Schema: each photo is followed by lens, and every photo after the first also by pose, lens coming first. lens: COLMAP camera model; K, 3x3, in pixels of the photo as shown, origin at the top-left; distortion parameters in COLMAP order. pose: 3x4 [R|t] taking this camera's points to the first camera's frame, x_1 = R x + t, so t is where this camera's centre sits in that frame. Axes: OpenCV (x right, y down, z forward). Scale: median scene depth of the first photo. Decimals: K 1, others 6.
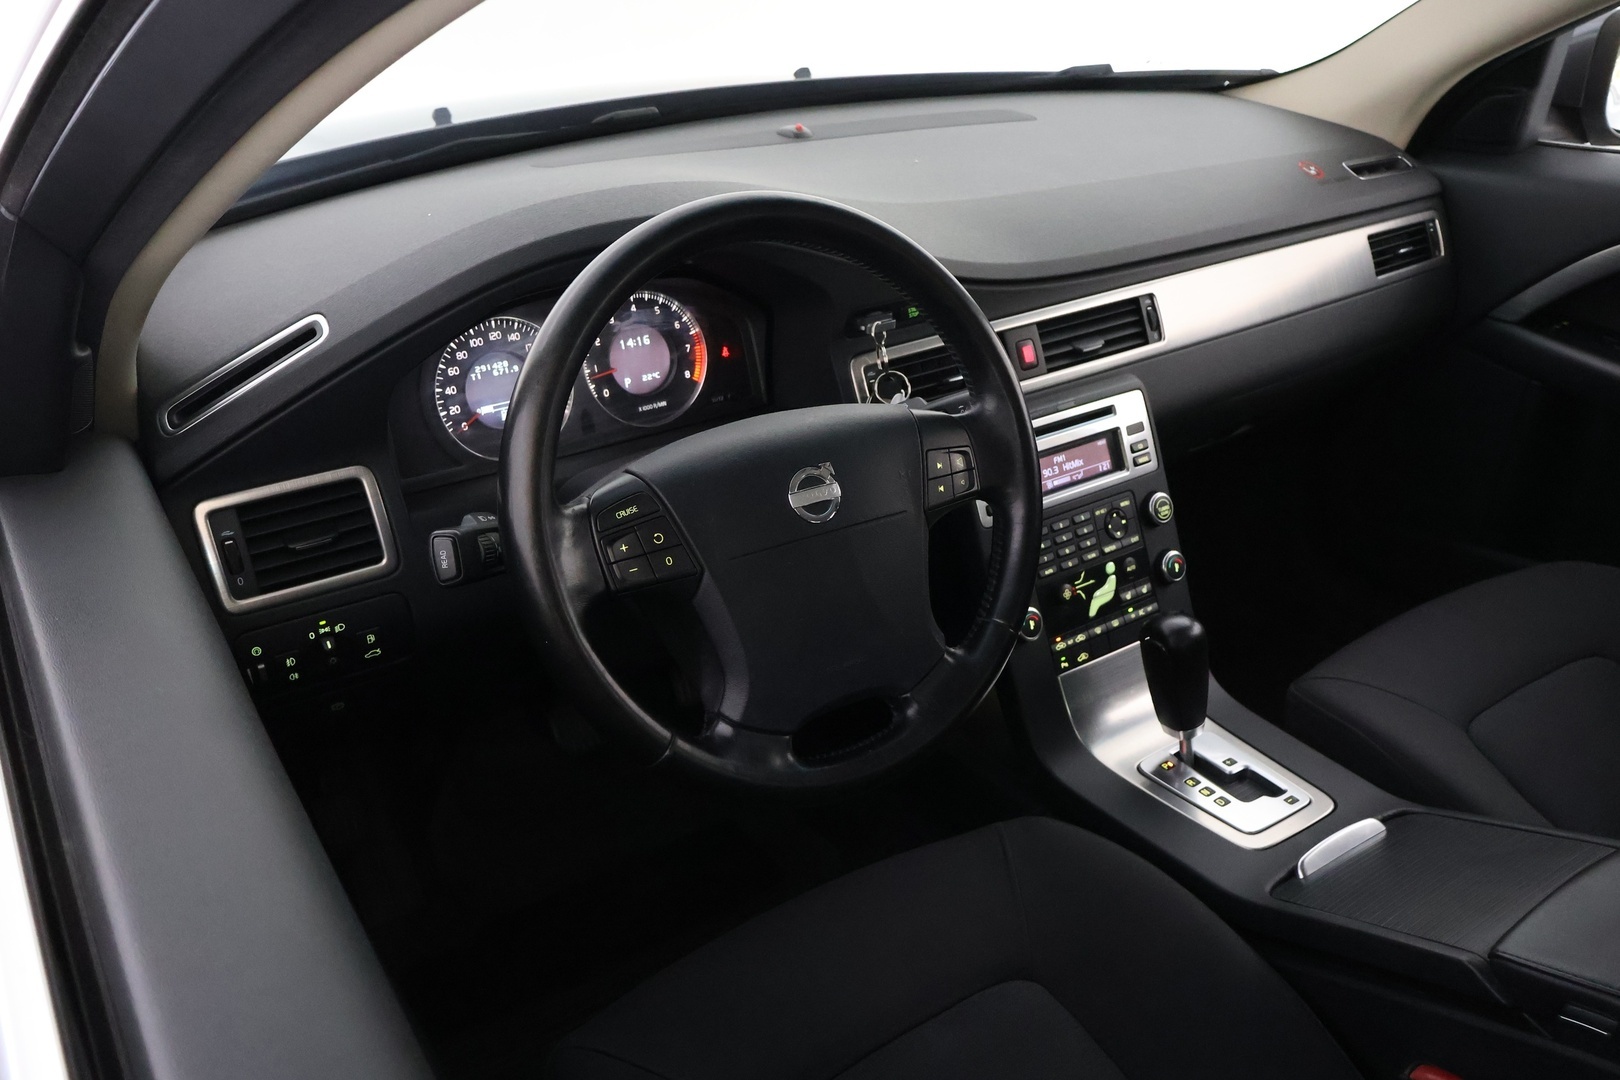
lens RADIAL K [[1331.1, 0, 810.0], [0, 1331.1, 540.0], [0, 0, 1]] dist [-0.007963, -0.001523]
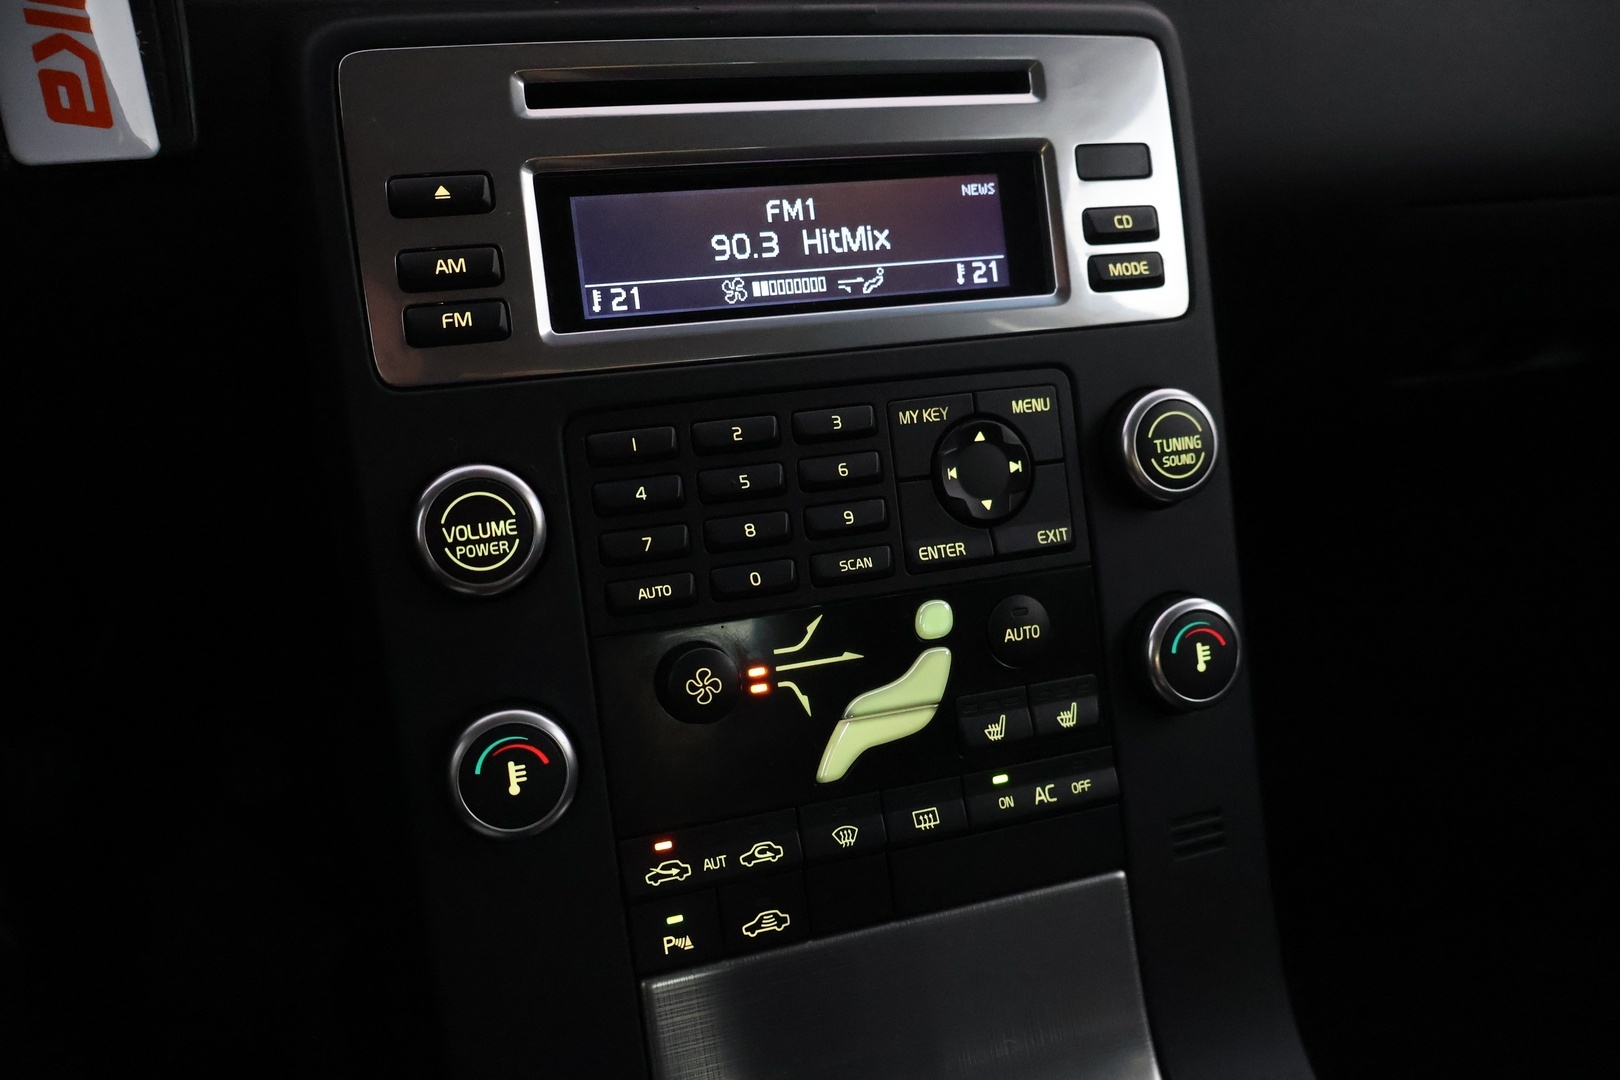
lens RADIAL K [[1331.1, 0, 810.0], [0, 1331.1, 540.0], [0, 0, 1]] dist [-0.007963, -0.001523]
pose [[0.964202, 0.132898, -0.229463, 0.265610], [-0.142371, 0.989494, -0.025159, 0.015270], [0.223708, 0.056927, 0.972992, 0.728540]]
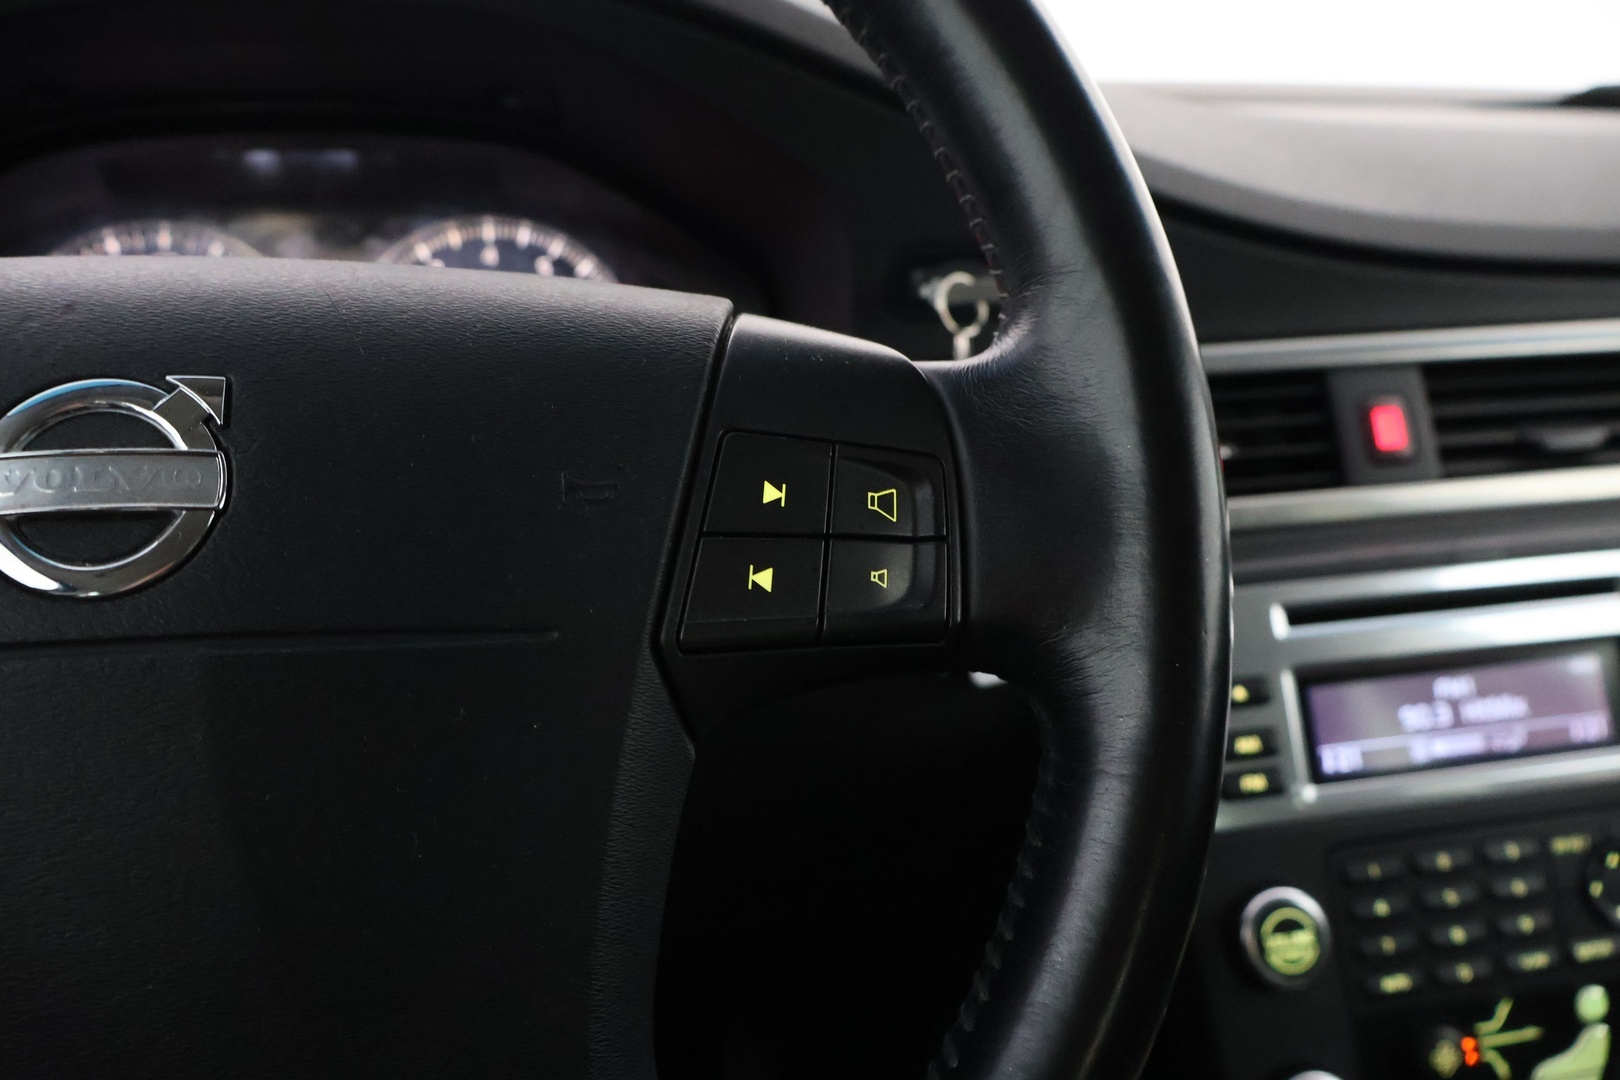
lens RADIAL K [[1331.1, 0, 810.0], [0, 1331.1, 540.0], [0, 0, 1]] dist [-0.007963, -0.001523]
pose [[0.929876, 0.081699, -0.358687, 0.147964], [-0.158788, 0.968659, -0.191014, 0.001041], [0.331840, 0.234574, 0.913705, 0.572909]]
